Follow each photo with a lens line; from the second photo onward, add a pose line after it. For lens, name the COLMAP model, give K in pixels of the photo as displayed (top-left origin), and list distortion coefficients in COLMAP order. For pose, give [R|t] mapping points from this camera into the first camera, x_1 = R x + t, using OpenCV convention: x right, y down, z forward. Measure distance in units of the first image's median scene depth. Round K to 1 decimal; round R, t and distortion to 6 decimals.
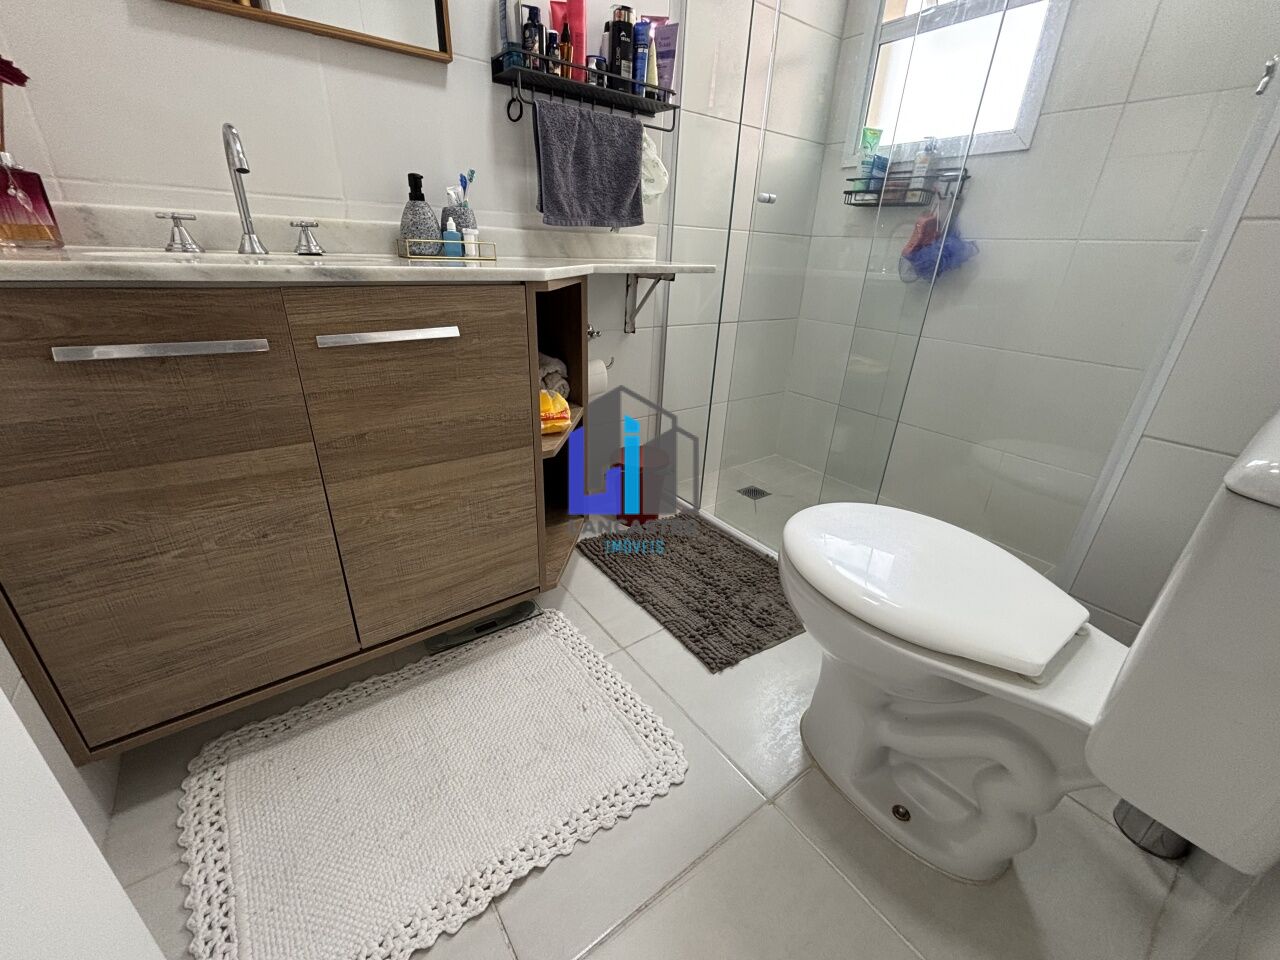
lens RADIAL K [[512.4, 0, 637.9], [0, 512.4, 481.1], [0, 0, 1]] dist [-0.000367, 0.000505]
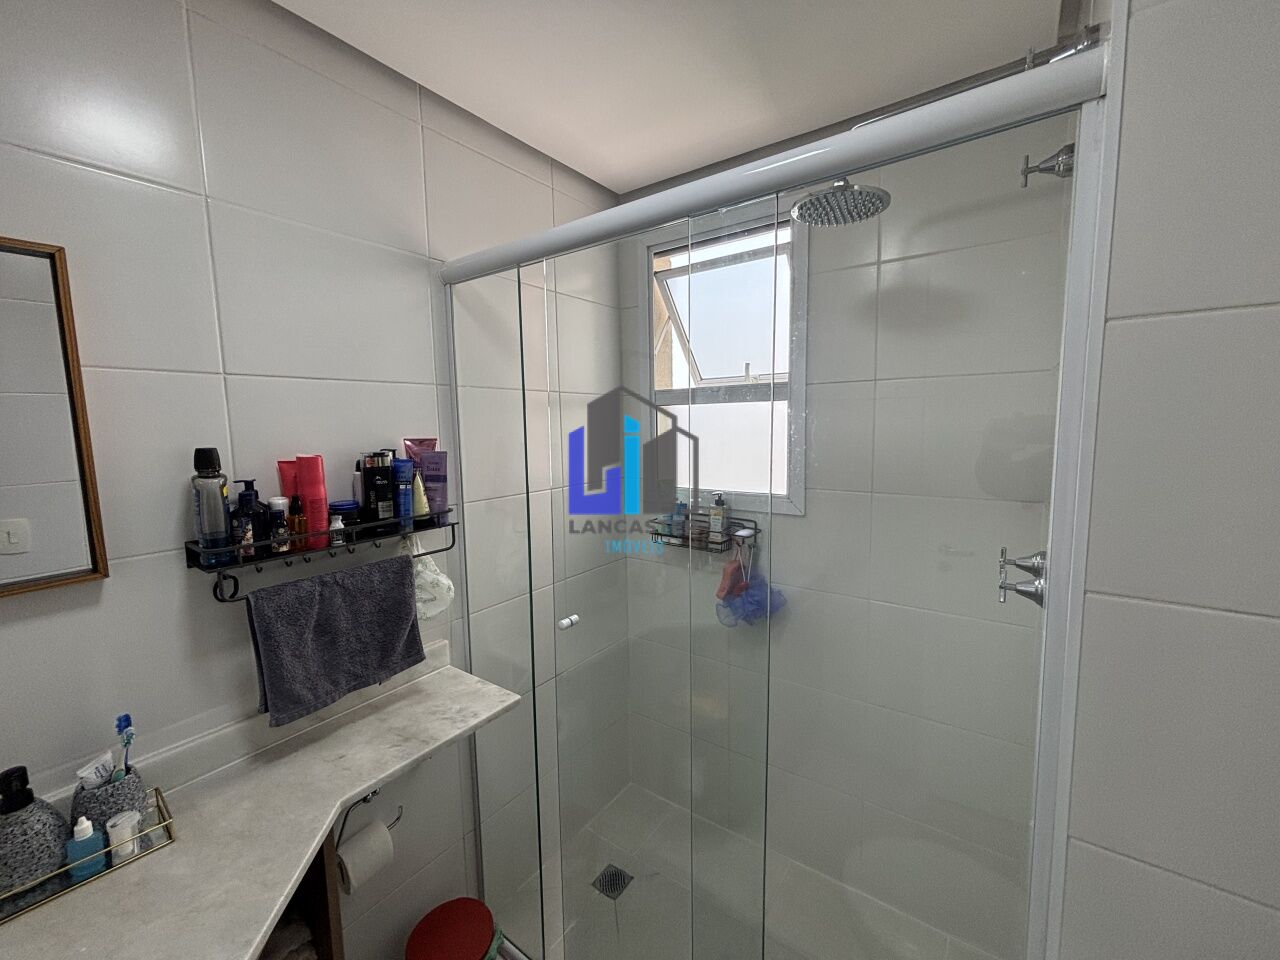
lens RADIAL K [[518.6, 0, 641.9], [0, 518.6, 477.0], [0, 0, 1]] dist [-0.000210, 0.000441]
pose [[0.947737, -0.092380, 0.305386, 0.121152], [0.179636, 0.945538, -0.271456, -0.526321], [-0.263677, 0.312127, 0.912716, 0.071557]]
